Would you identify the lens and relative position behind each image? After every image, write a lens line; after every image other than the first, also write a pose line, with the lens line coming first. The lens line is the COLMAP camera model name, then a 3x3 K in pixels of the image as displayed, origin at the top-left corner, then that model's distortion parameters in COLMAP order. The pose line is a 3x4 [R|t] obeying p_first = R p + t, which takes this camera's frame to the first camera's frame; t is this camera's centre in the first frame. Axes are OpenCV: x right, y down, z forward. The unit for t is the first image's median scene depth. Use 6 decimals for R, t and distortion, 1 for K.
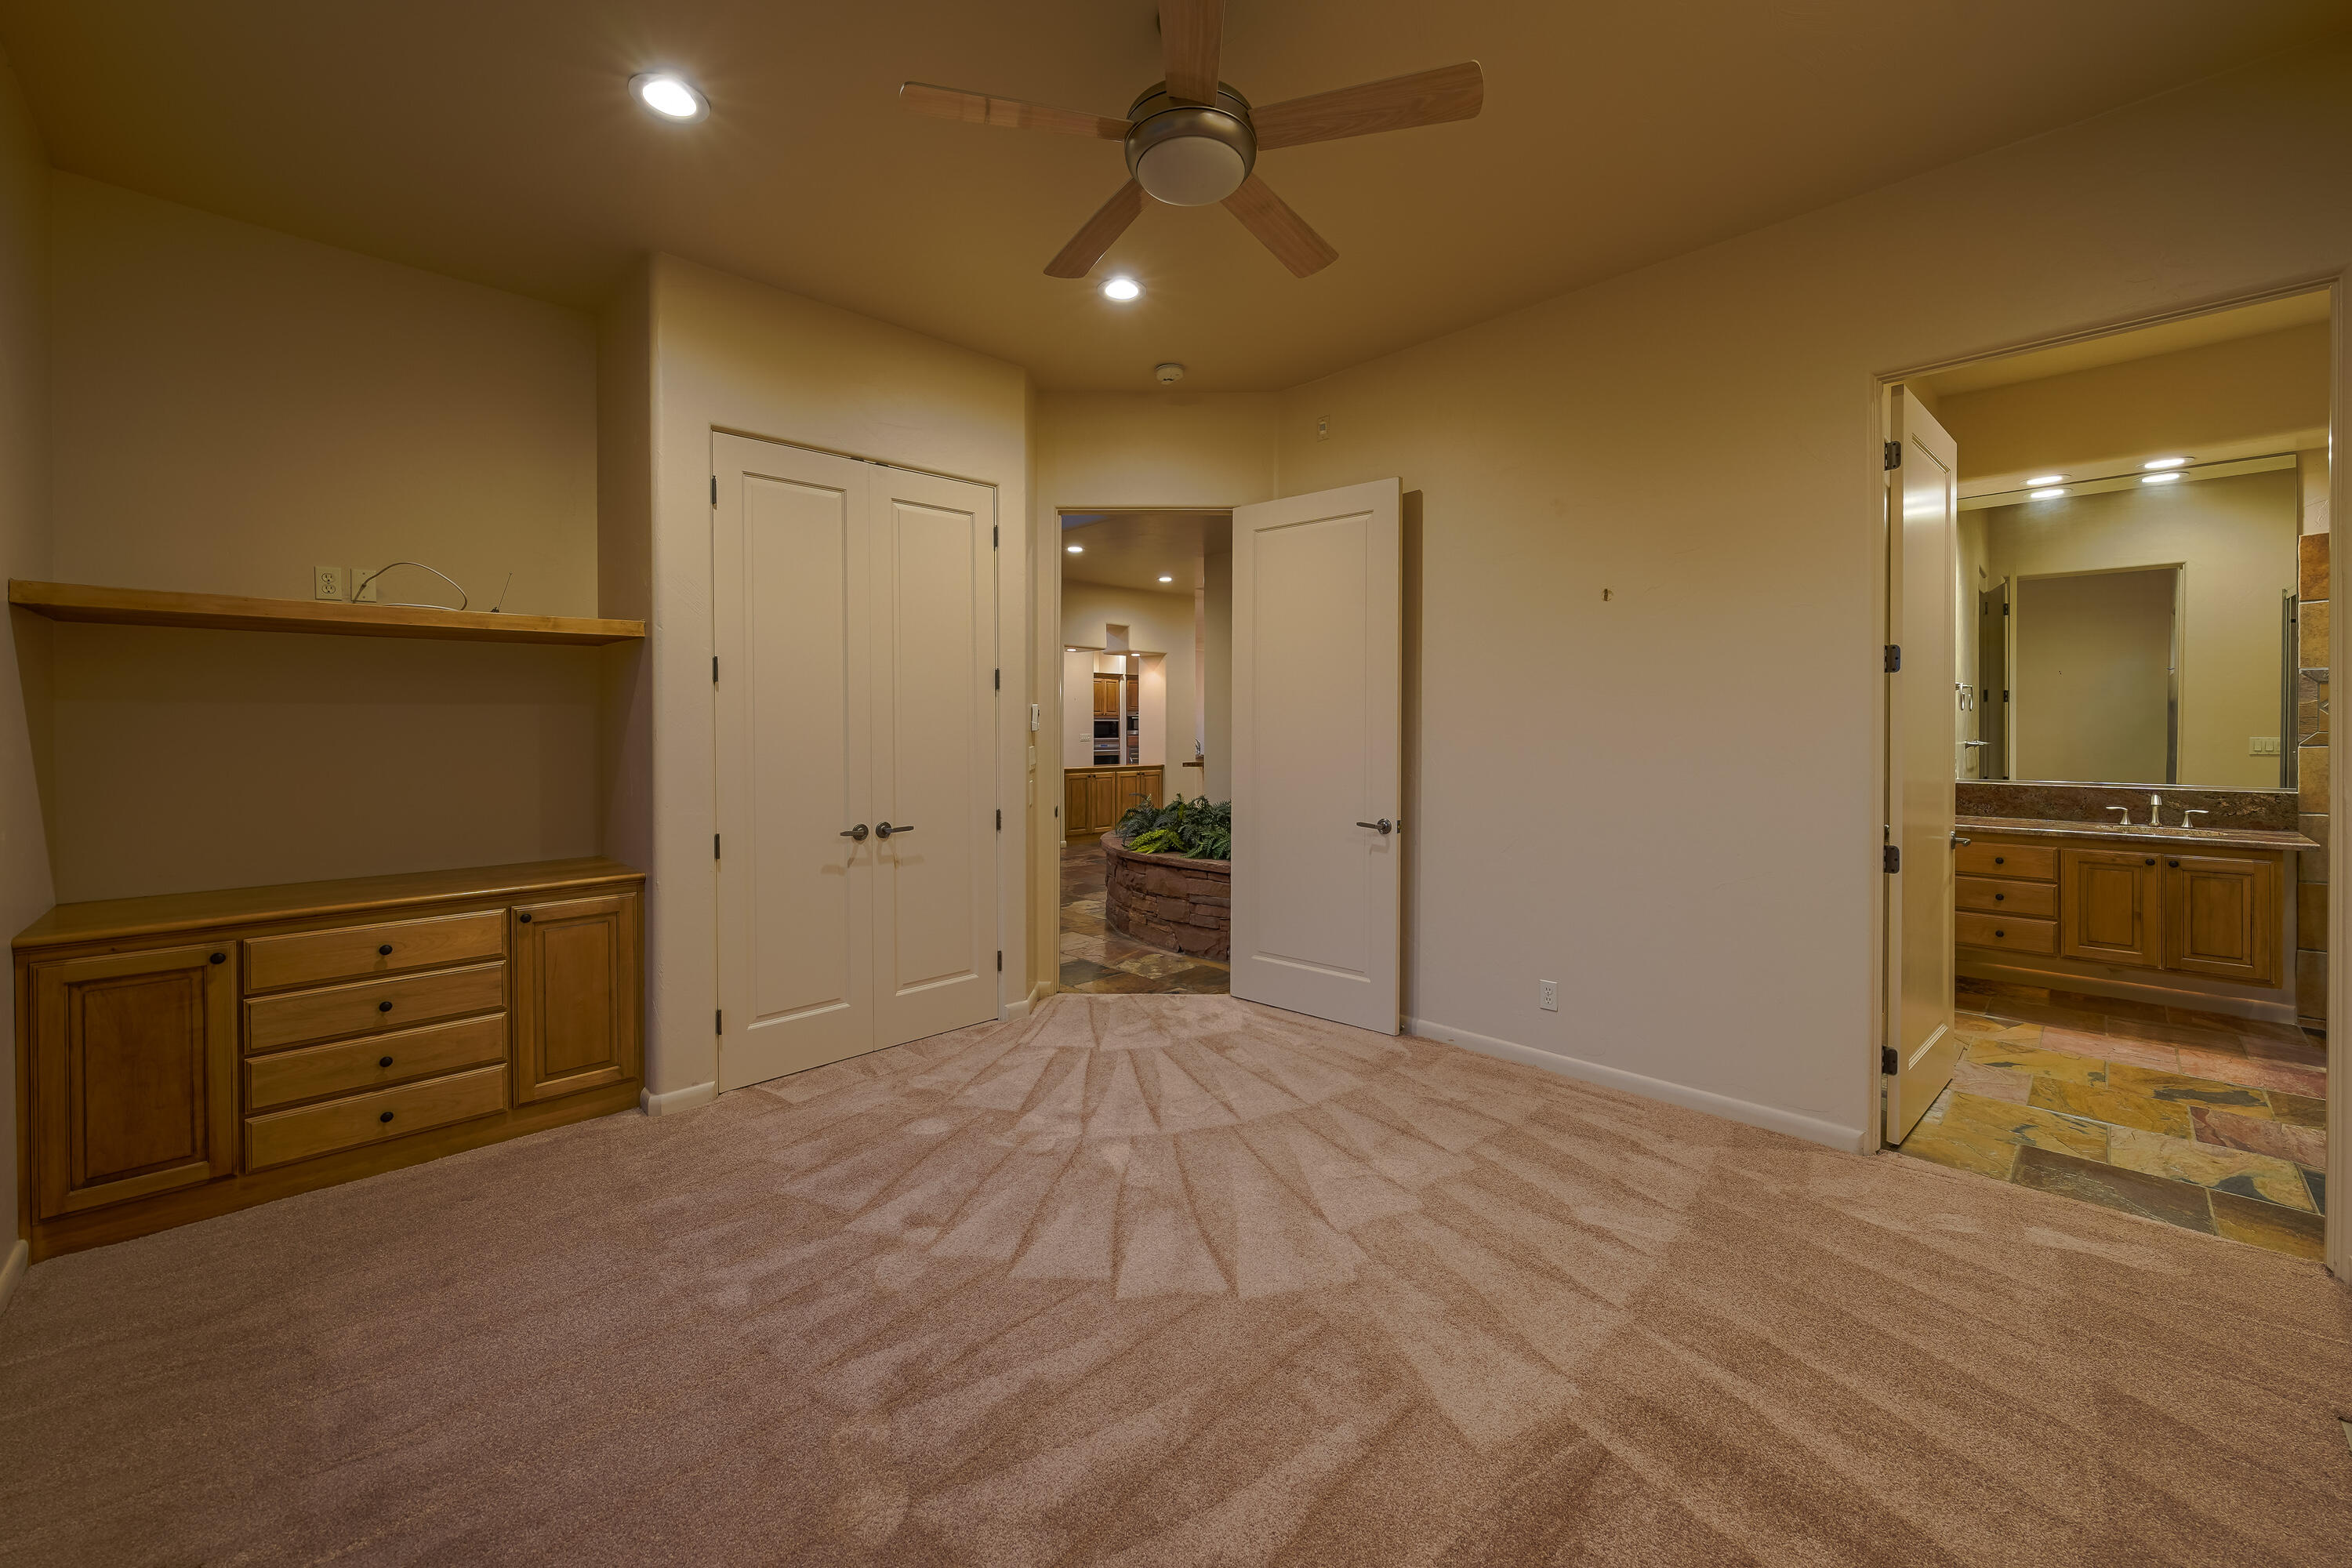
lens RADIAL K [[925.1, 0, 1205.3], [0, 925.1, 731.3], [0, 0, 1]] dist [-0.001045, -0.000307]
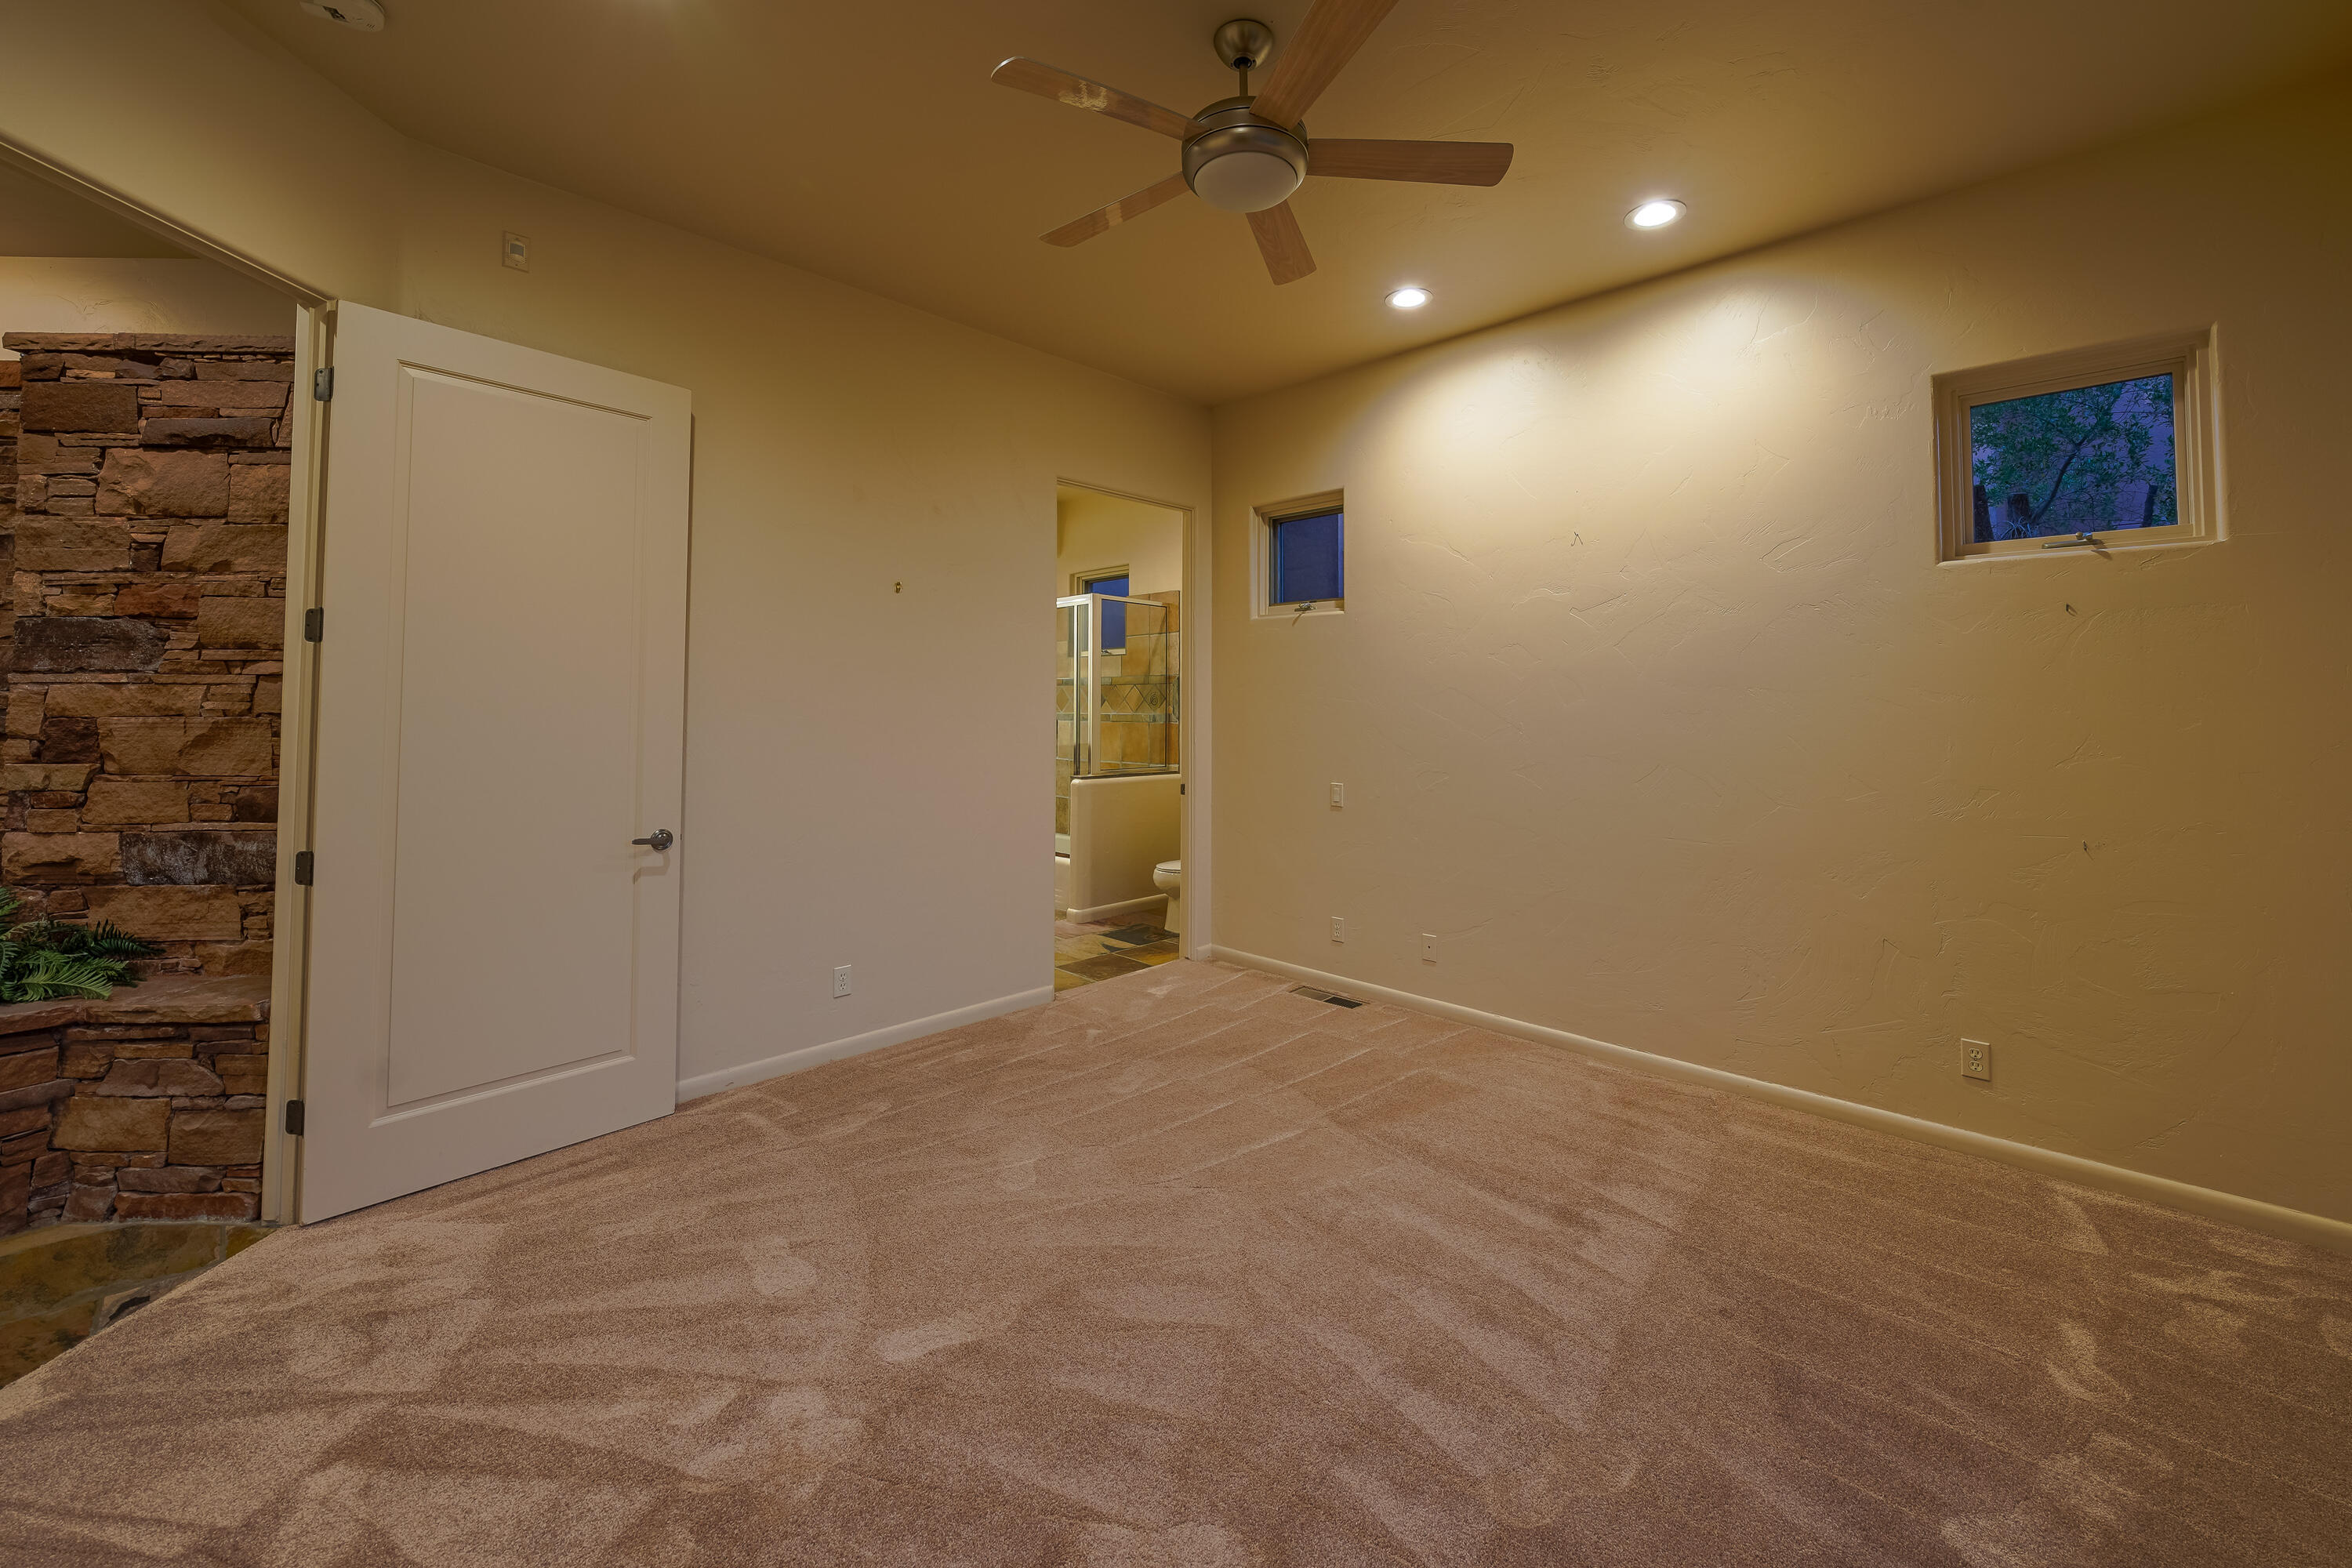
lens RADIAL K [[925.1, 0, 1176.4], [0, 925.1, 685.8], [0, 0, 1]] dist [-0.001045, -0.000307]
pose [[-0.002320, 0.031045, 0.999515, -0.545384], [0.001708, 0.999517, -0.031041, 0.001483], [-0.999996, 0.001635, -0.002372, 0.564604]]
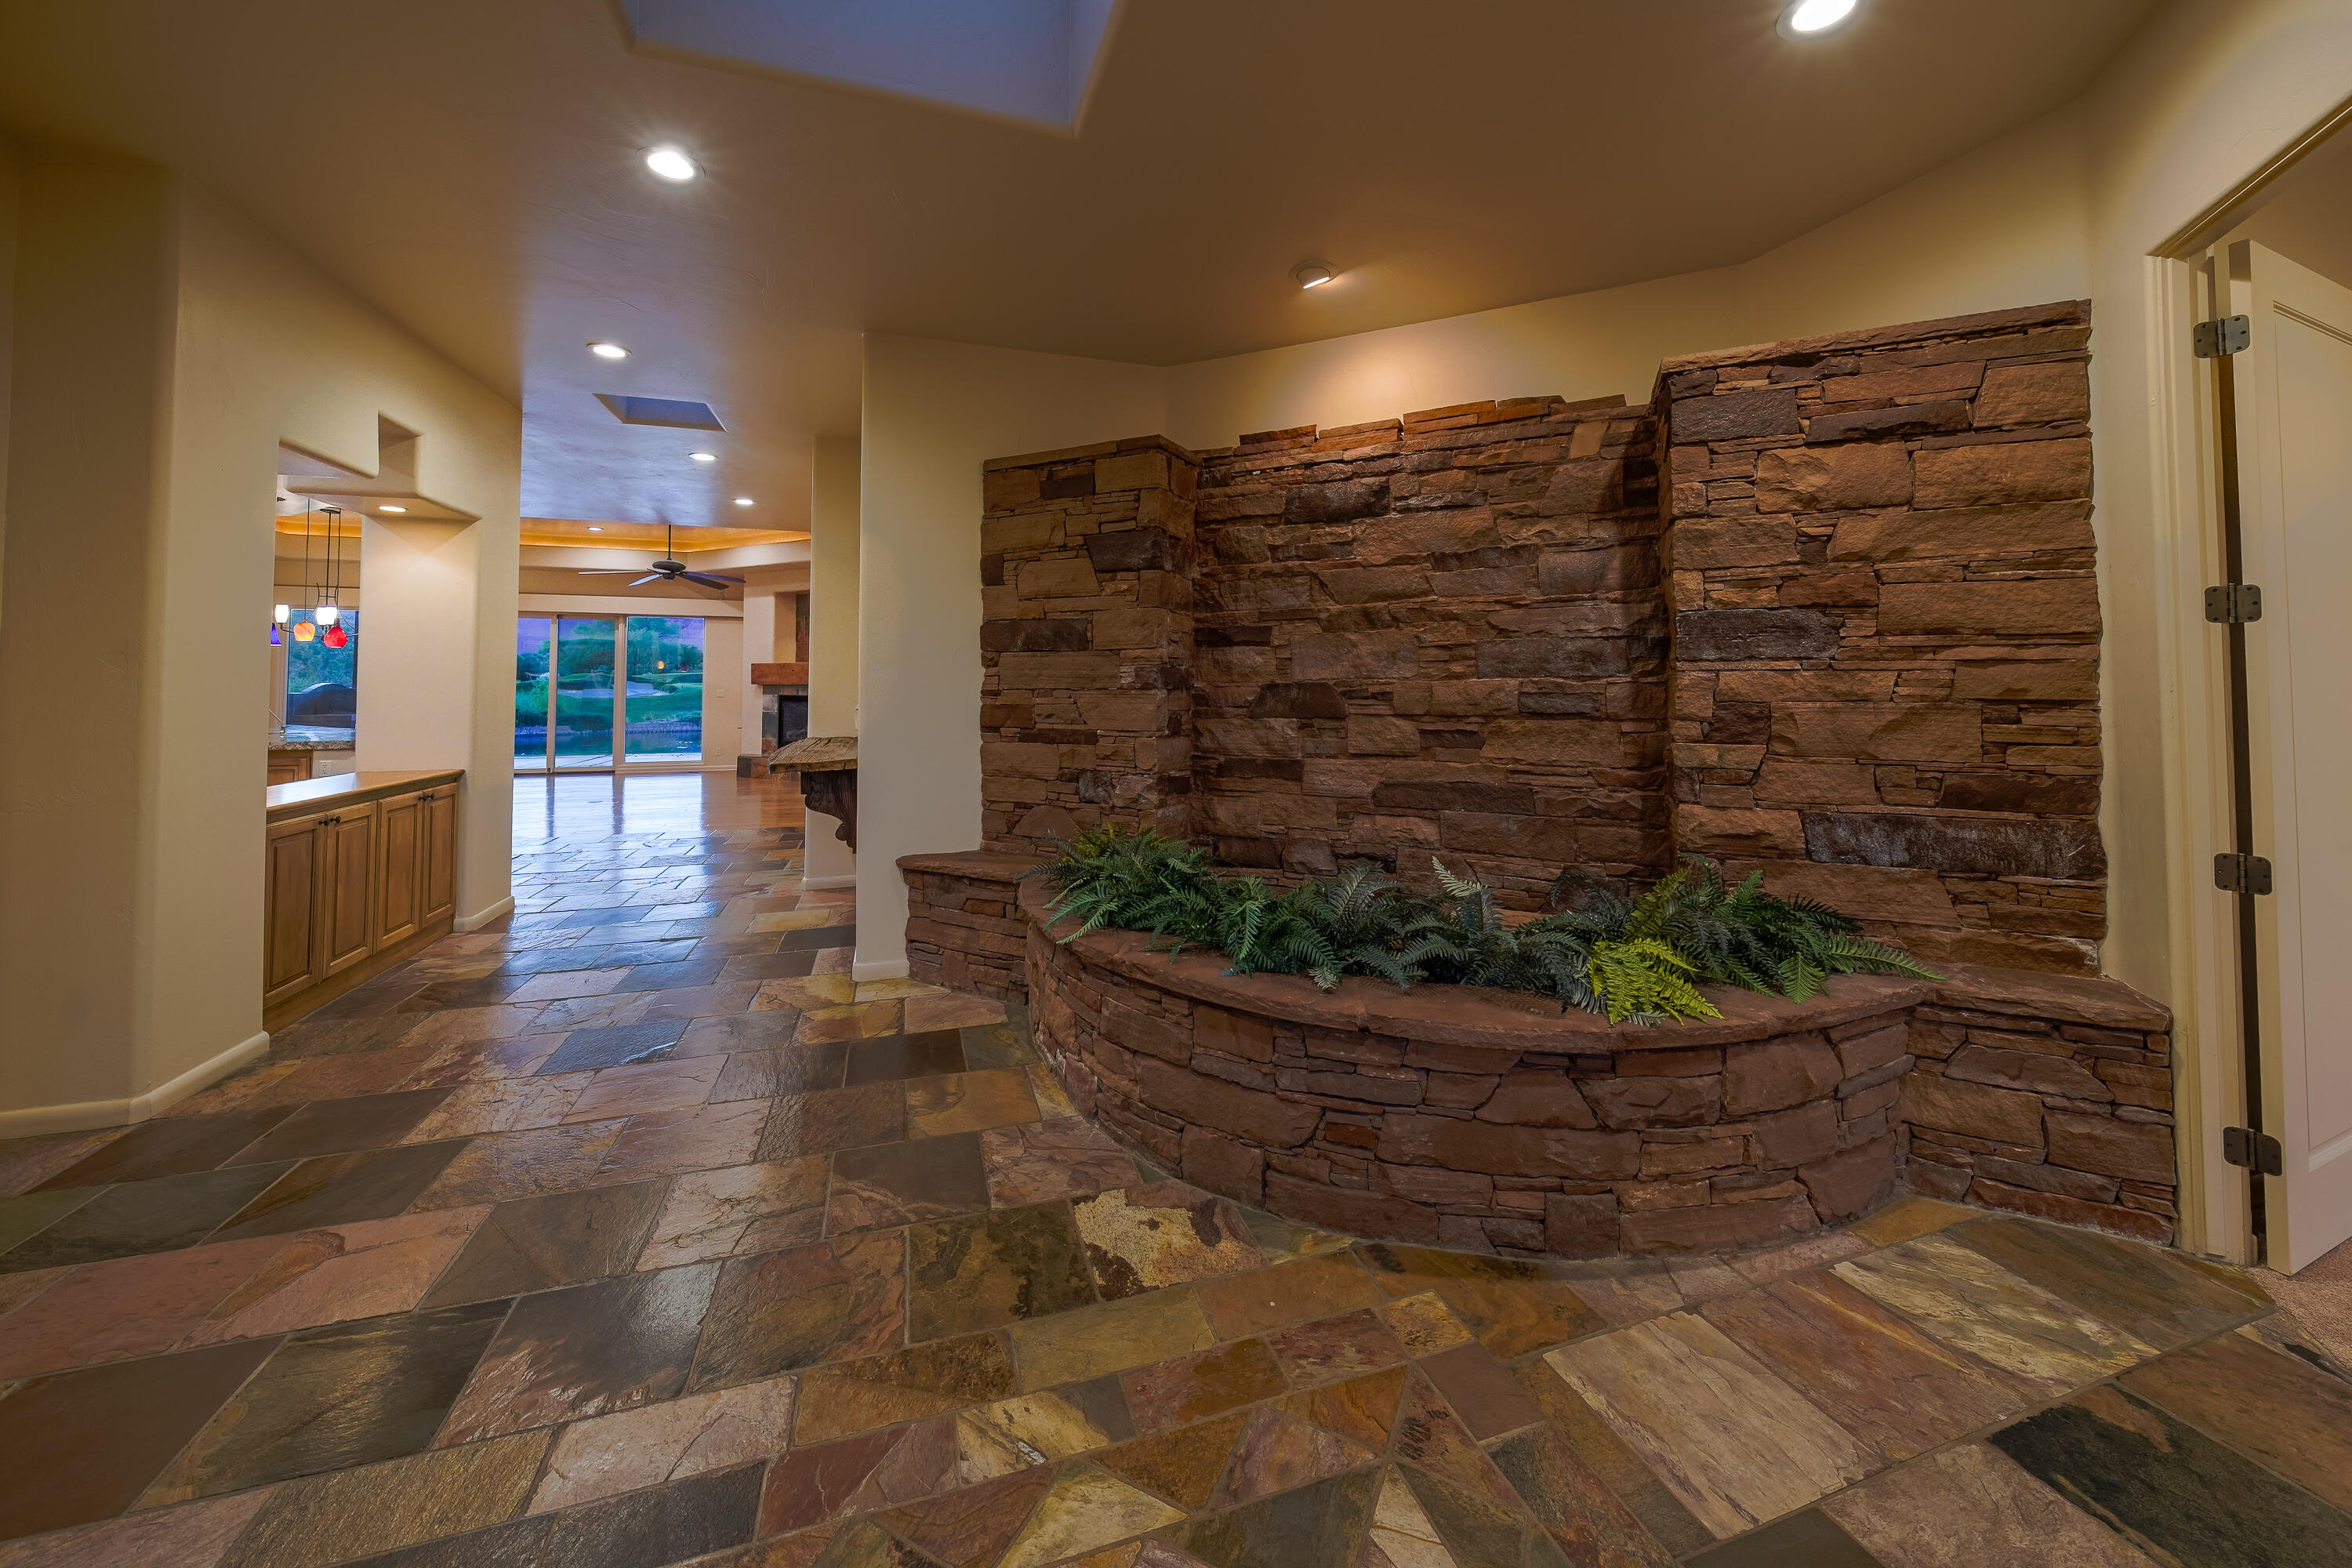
lens RADIAL K [[836.4, 0, 1181.0], [0, 836.4, 665.9], [0, 0, 1]] dist [-0.002851, -0.000340]
pose [[0.453144, 0.023250, 0.891134, -0.632960], [0.001003, 0.999646, -0.026591, -0.006460], [-0.891437, 0.012944, 0.452960, 1.244042]]
